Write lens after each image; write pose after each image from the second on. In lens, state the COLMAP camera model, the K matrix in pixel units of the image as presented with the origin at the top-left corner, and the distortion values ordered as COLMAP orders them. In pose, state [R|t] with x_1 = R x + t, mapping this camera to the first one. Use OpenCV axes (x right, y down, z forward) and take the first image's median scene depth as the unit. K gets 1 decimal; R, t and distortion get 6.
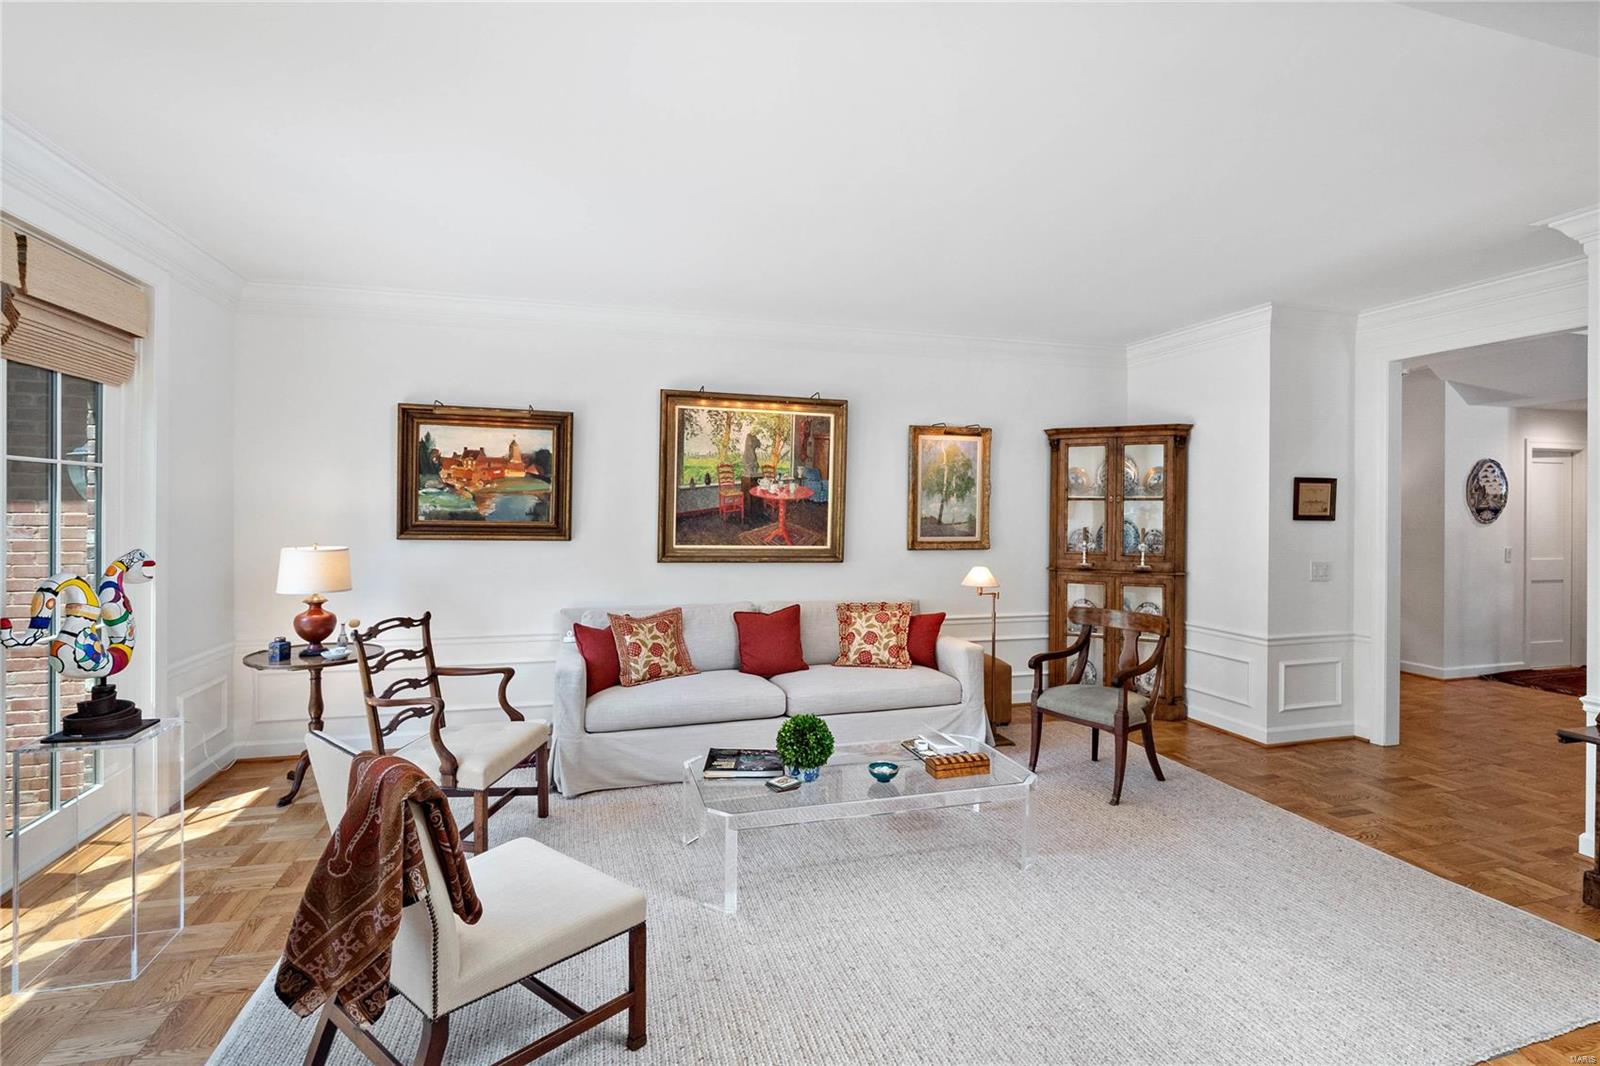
lens RADIAL K [[740.7, 0, 800.0], [0, 740.7, 533.0], [0, 0, 1]] dist [-0.001391, -0.000292]
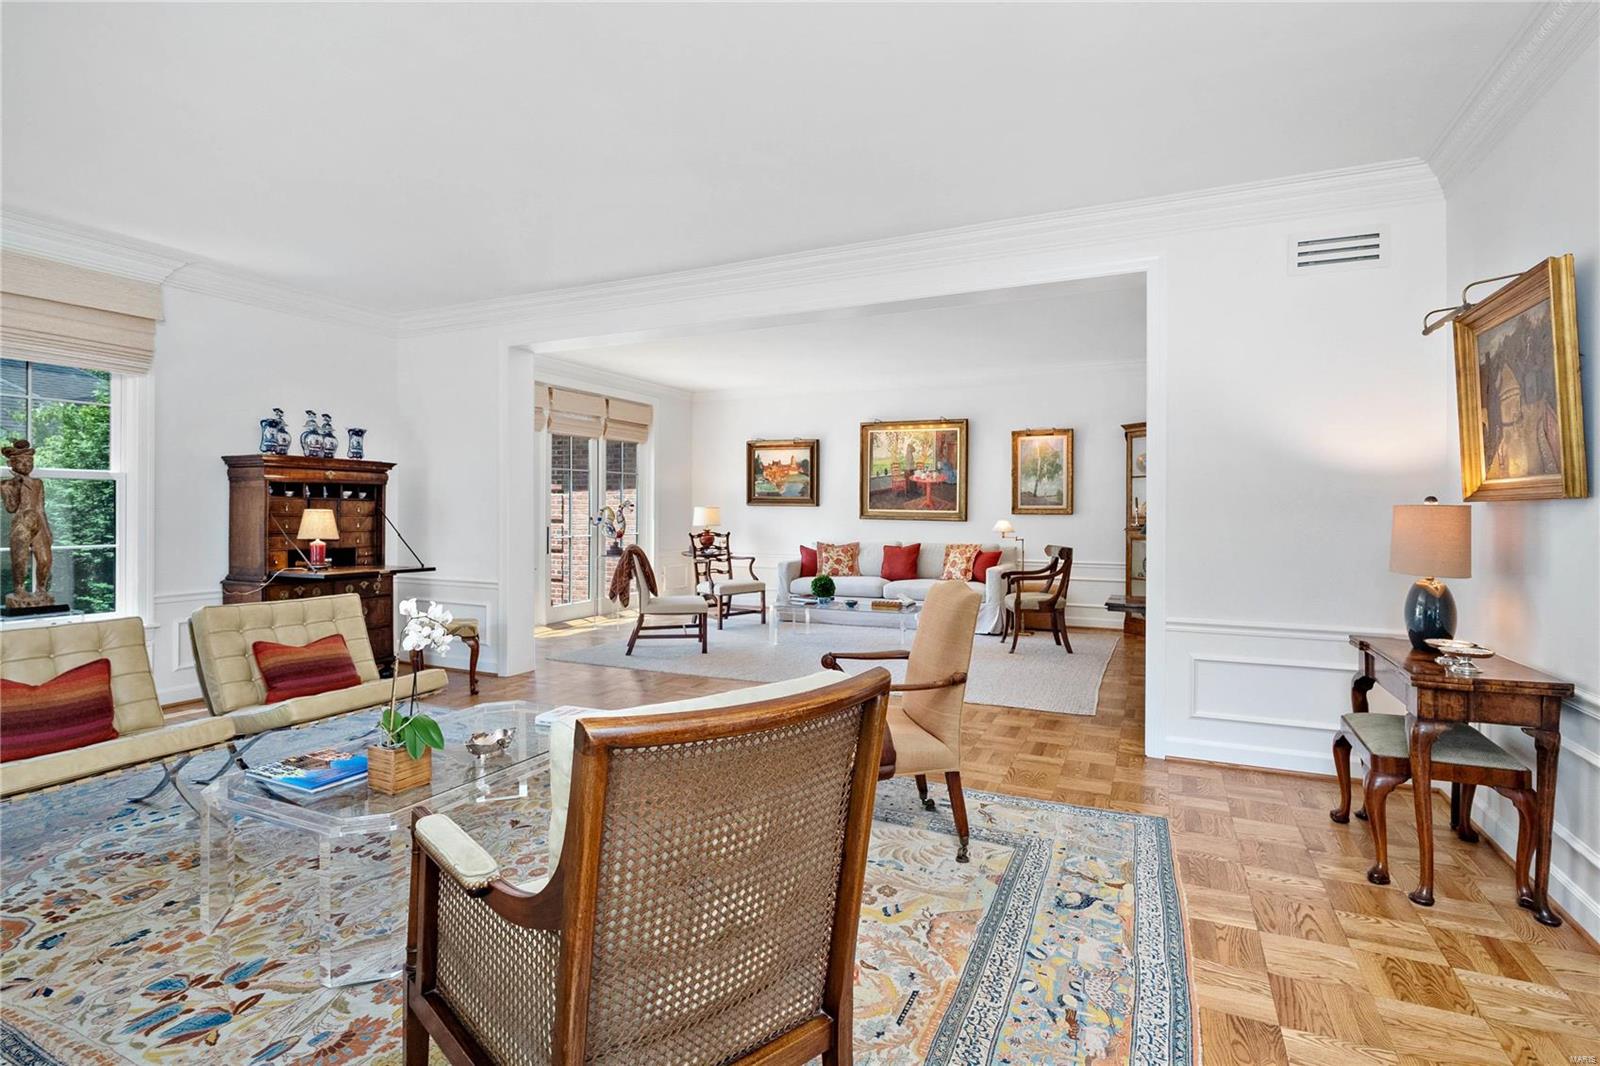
lens RADIAL K [[775.0, 0, 806.5], [0, 775.0, 521.1], [0, 0, 1]] dist [-0.005246, -0.001048]
pose [[0.743883, 0.003054, -0.668303, 0.969569], [-0.026820, 0.999320, -0.025286, 0.096116], [0.667772, 0.036734, 0.743459, -0.483350]]
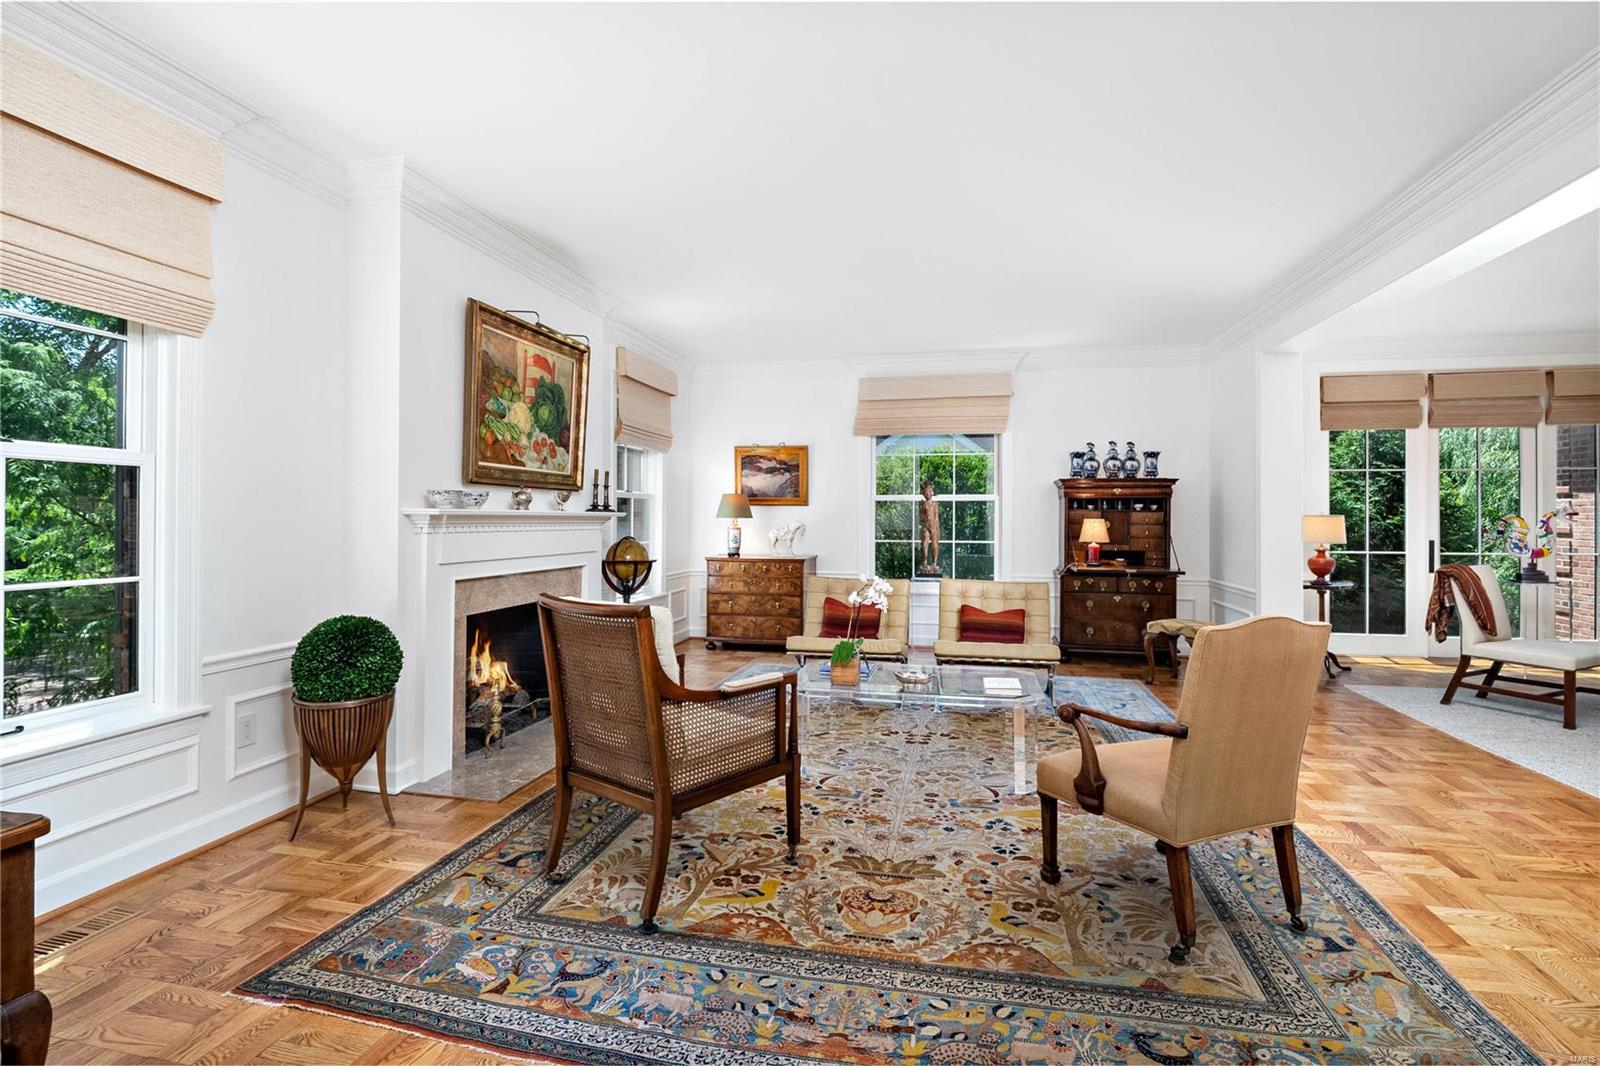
lens RADIAL K [[740.7, 0, 800.0], [0, 740.7, 533.0], [0, 0, 1]] dist [-0.001391, -0.000292]
pose [[-0.484062, 0.008294, -0.874994, 1.167810], [-0.045648, 0.998354, 0.034717, 0.072936], [0.873842, 0.056747, -0.482887, 0.057026]]
